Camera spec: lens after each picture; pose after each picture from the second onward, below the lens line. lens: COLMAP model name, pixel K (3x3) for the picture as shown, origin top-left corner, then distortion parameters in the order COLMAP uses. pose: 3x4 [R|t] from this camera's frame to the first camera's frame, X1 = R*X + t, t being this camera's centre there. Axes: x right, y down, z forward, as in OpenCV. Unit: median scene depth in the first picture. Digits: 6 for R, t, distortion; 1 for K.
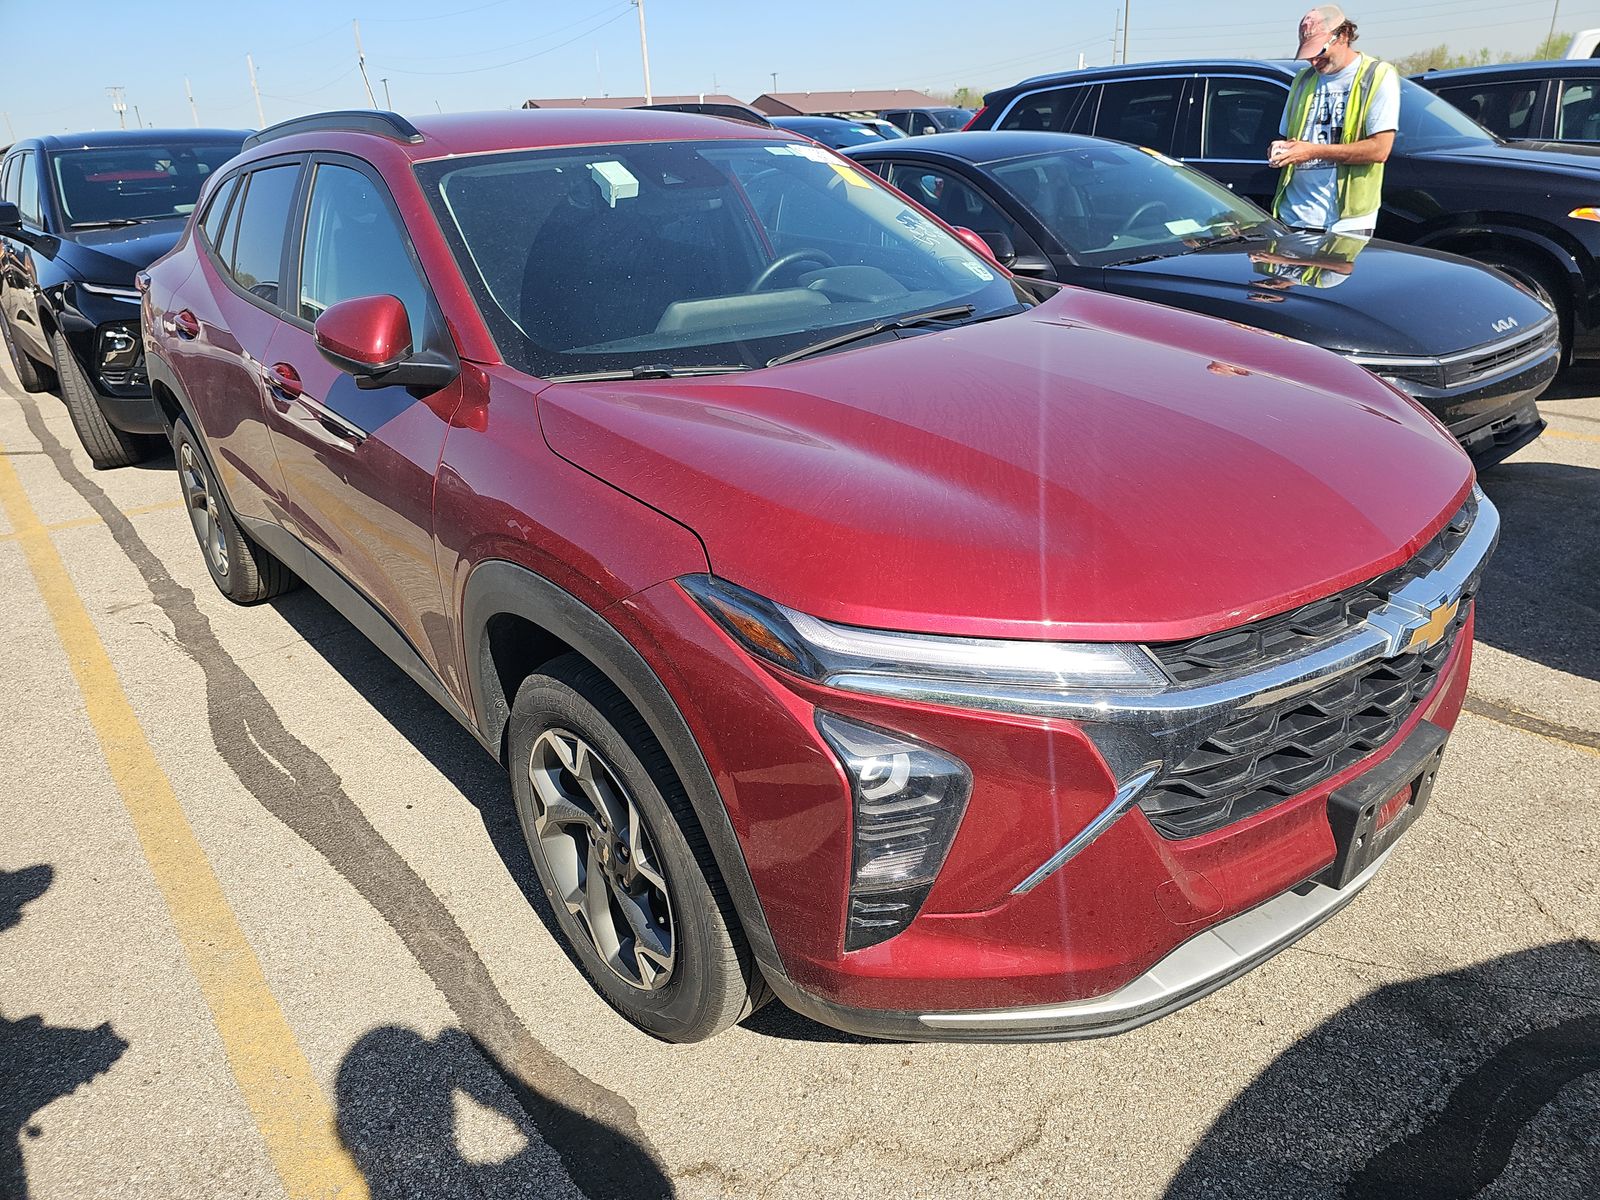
lens RADIAL K [[1081.1, 0, 803.5], [0, 1081.1, 593.6], [0, 0, 1]] dist [0.051935, -0.052541]
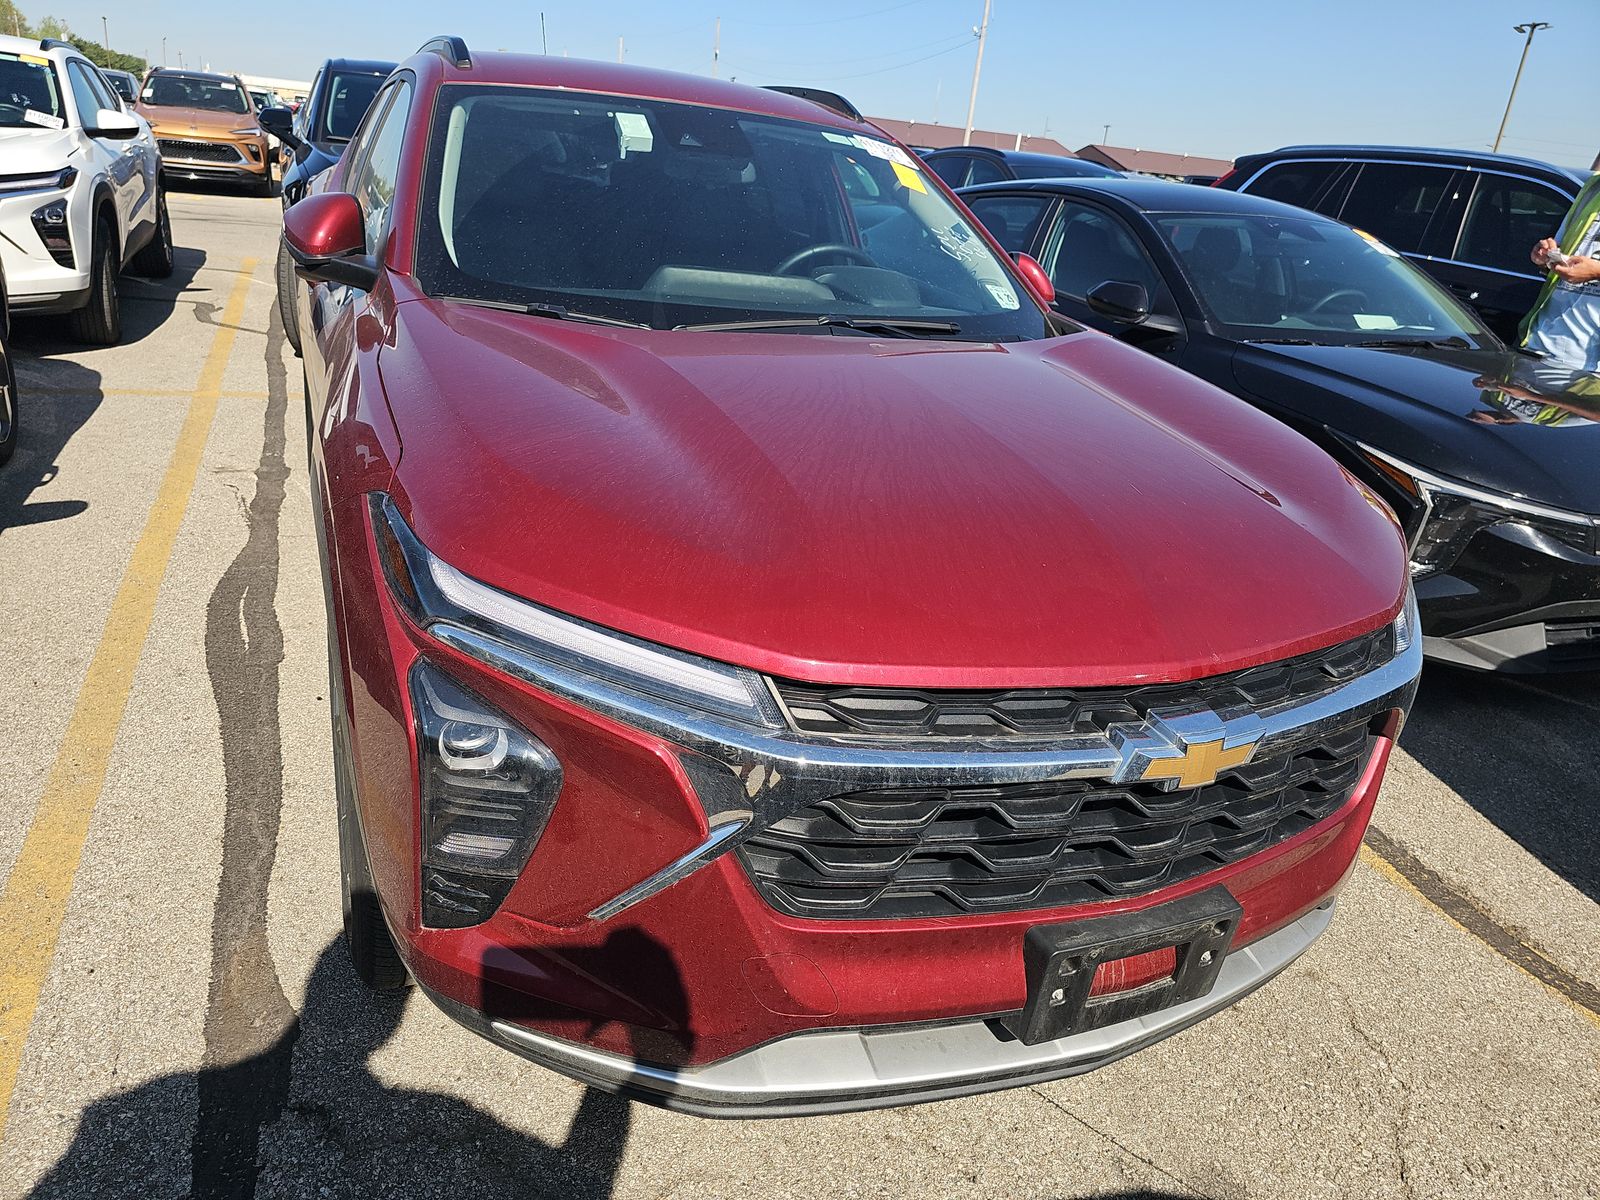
lens RADIAL K [[1084.0, 0, 800.0], [0, 1084.0, 600.0], [0, 0, 1]] dist [0.030093, -0.030850]
pose [[0.945959, 0.242704, -0.215074, 0.284546], [-0.247519, 0.968872, 0.004681, -0.012474], [0.209515, 0.048807, 0.976587, 0.092066]]
